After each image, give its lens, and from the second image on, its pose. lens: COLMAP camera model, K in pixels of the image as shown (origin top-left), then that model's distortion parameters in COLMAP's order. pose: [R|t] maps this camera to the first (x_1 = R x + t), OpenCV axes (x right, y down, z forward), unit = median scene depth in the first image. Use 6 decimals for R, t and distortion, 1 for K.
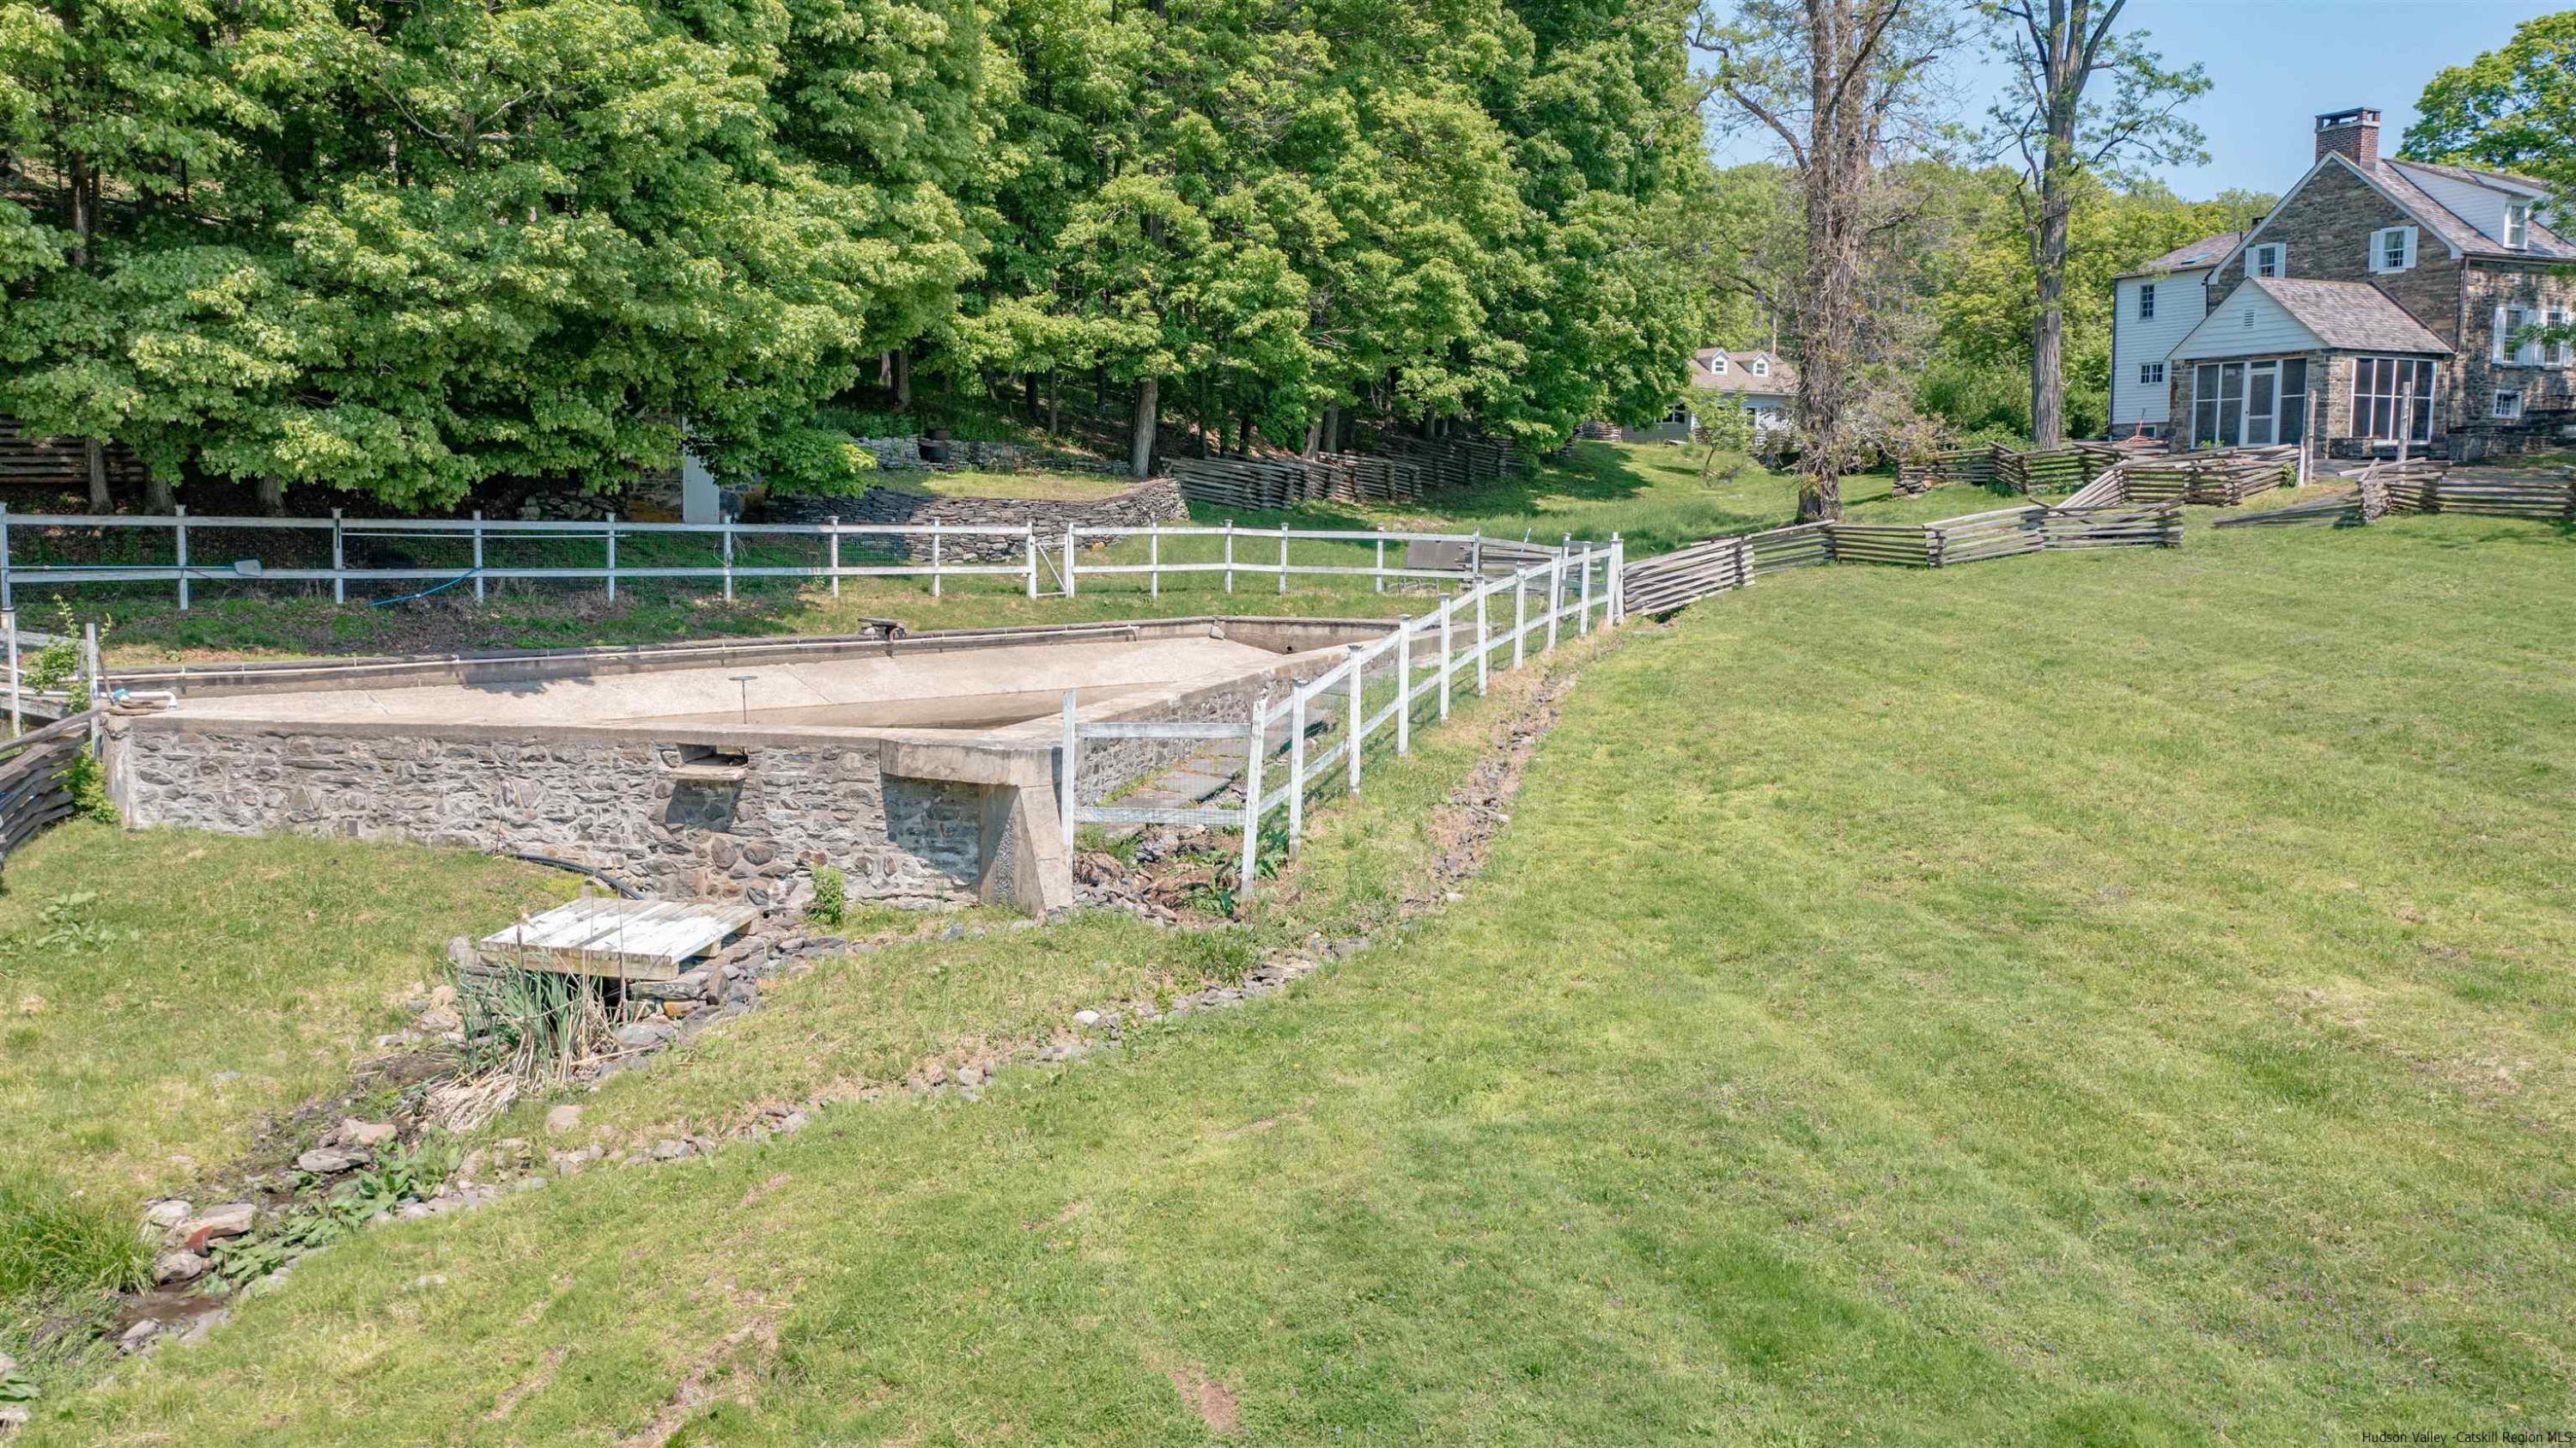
lens RADIAL K [[2053.5, 0, 1290.8], [0, 2053.5, 715.0], [0, 0, 1]] dist [-0.007013, 0.023444]
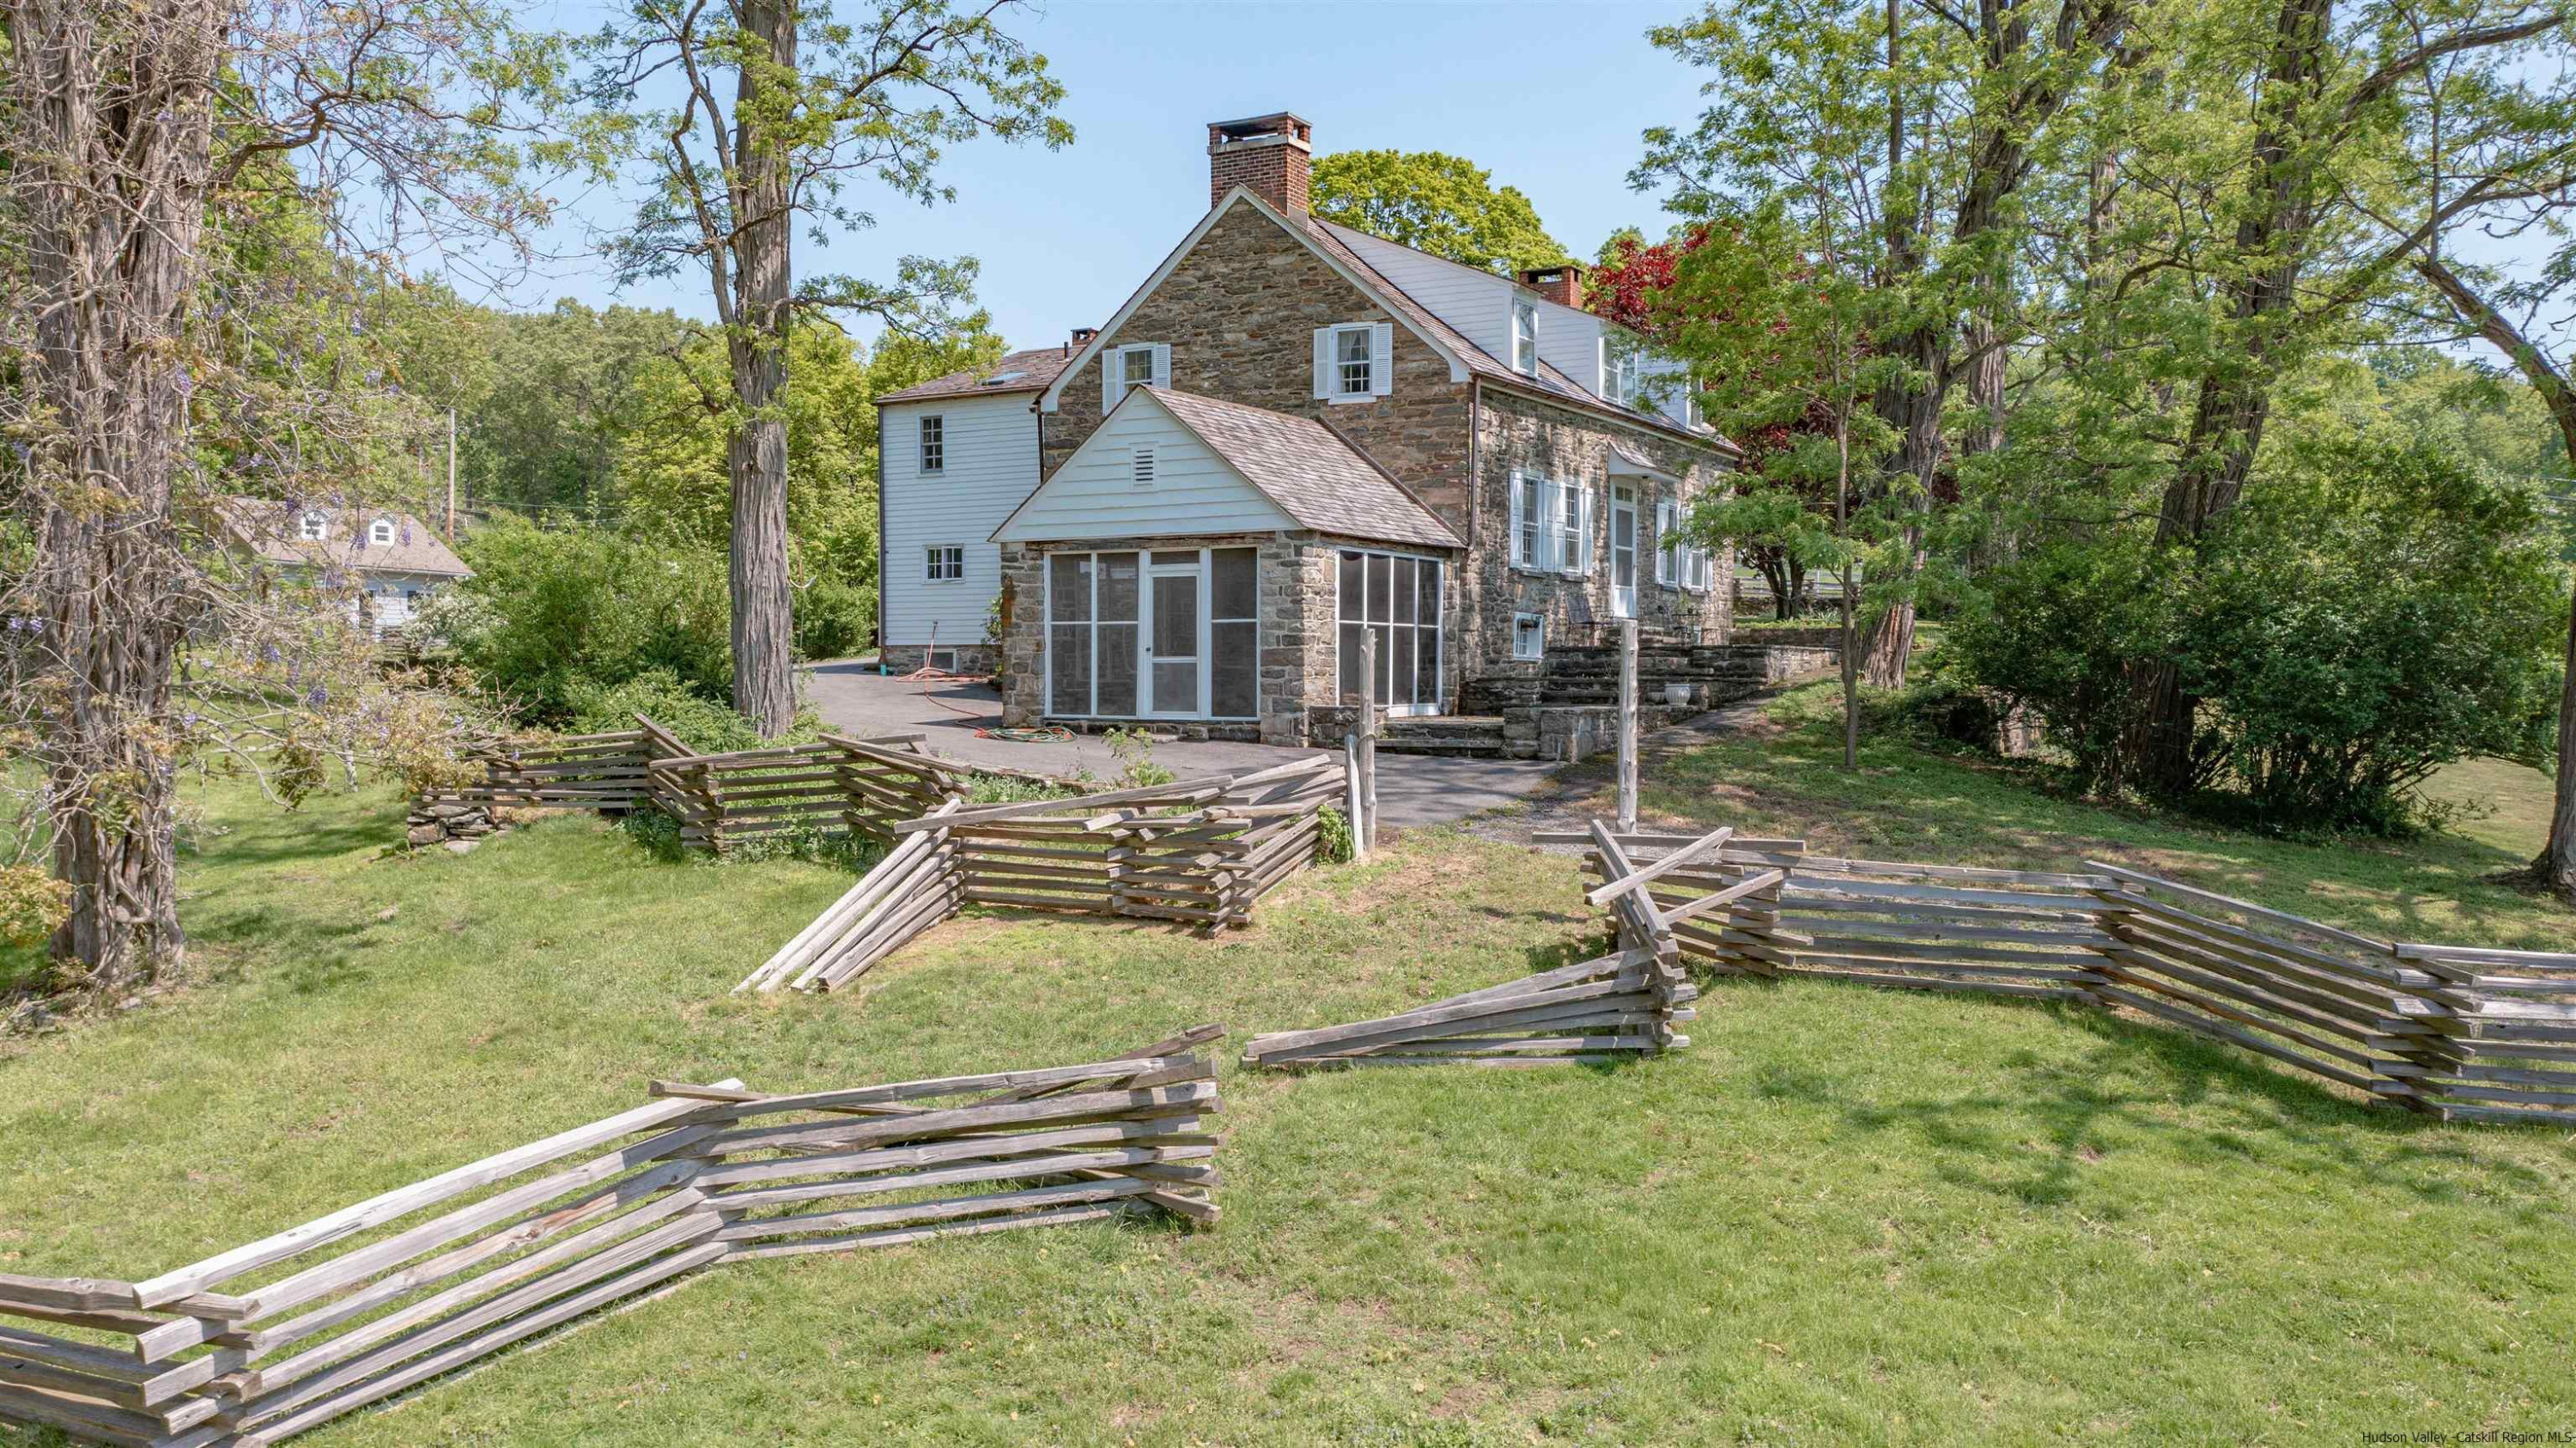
lens RADIAL K [[2053.5, 0, 1290.8], [0, 2053.5, 715.0], [0, 0, 1]] dist [-0.007013, 0.023444]
pose [[0.834366, -0.011953, 0.551082, 0.222426], [0.057525, 0.996194, -0.065488, -0.099144], [-0.548201, 0.086342, 0.831878, 0.578147]]
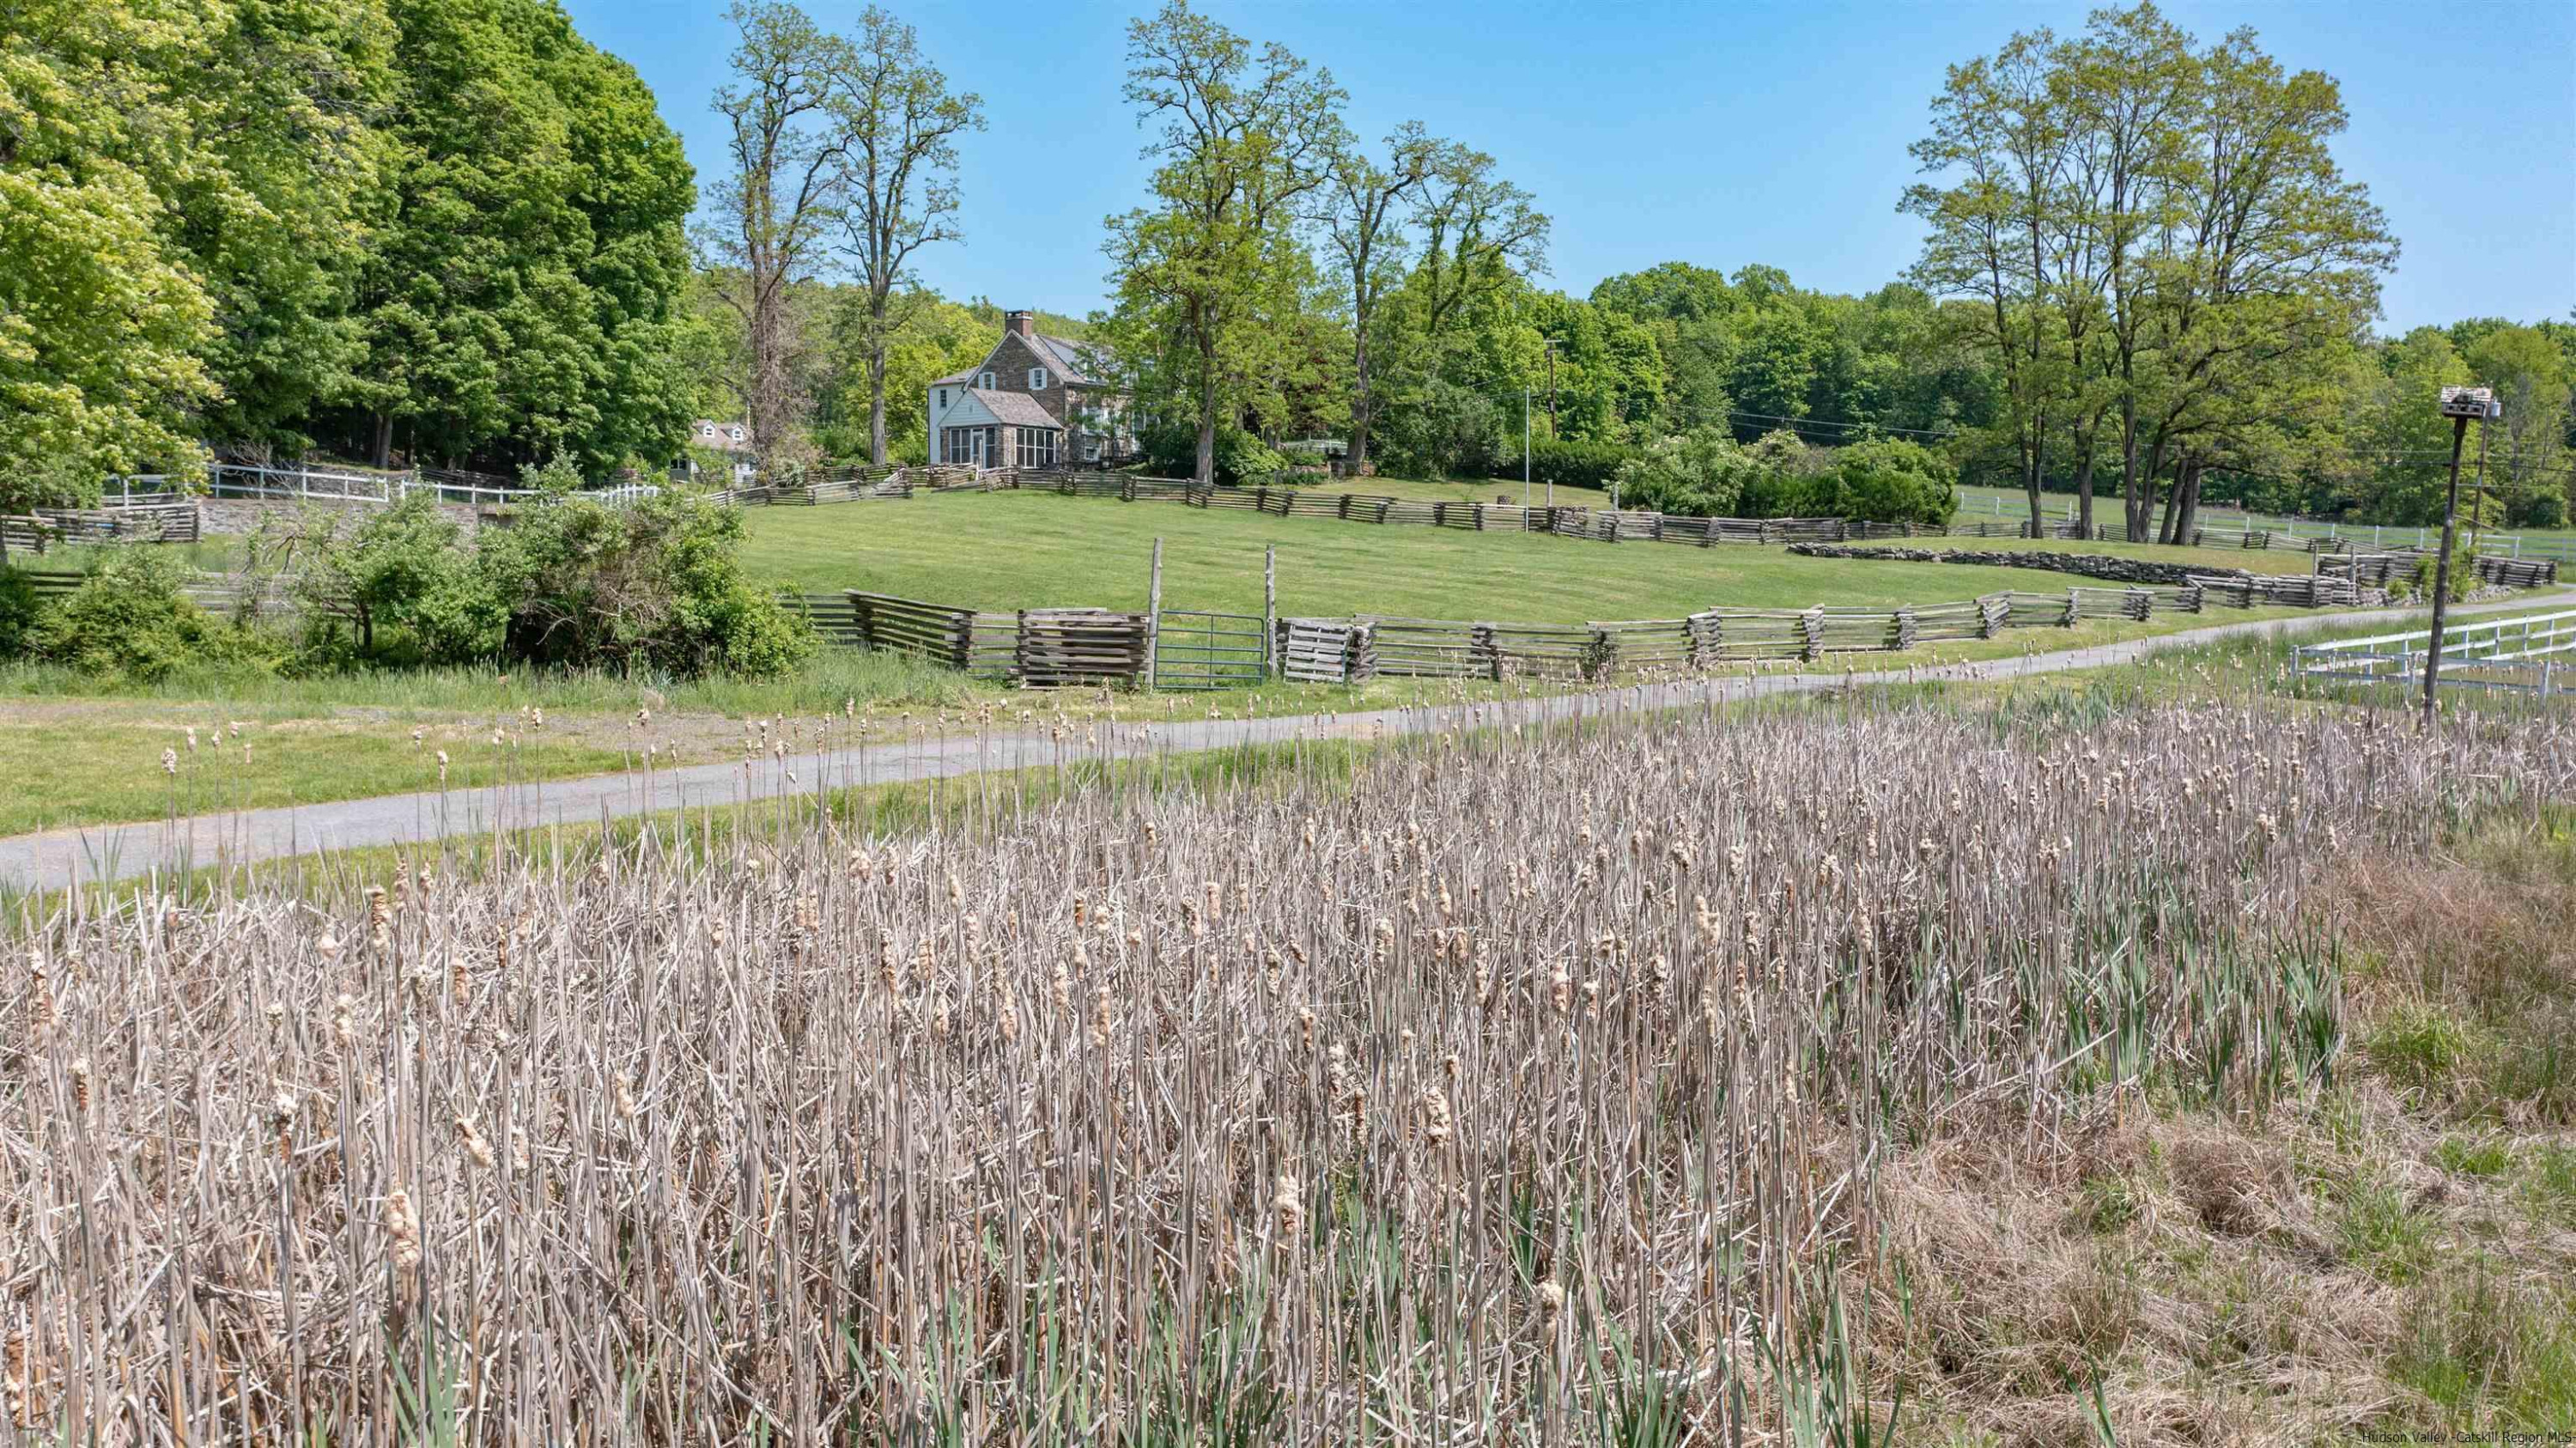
lens RADIAL K [[2053.5, 0, 1290.8], [0, 2053.5, 715.0], [0, 0, 1]] dist [-0.007013, 0.023444]
pose [[0.886095, -0.026728, 0.462732, -0.223786], [0.046498, 0.998426, -0.031370, 0.203919], [-0.461165, 0.049313, 0.885943, -1.006944]]
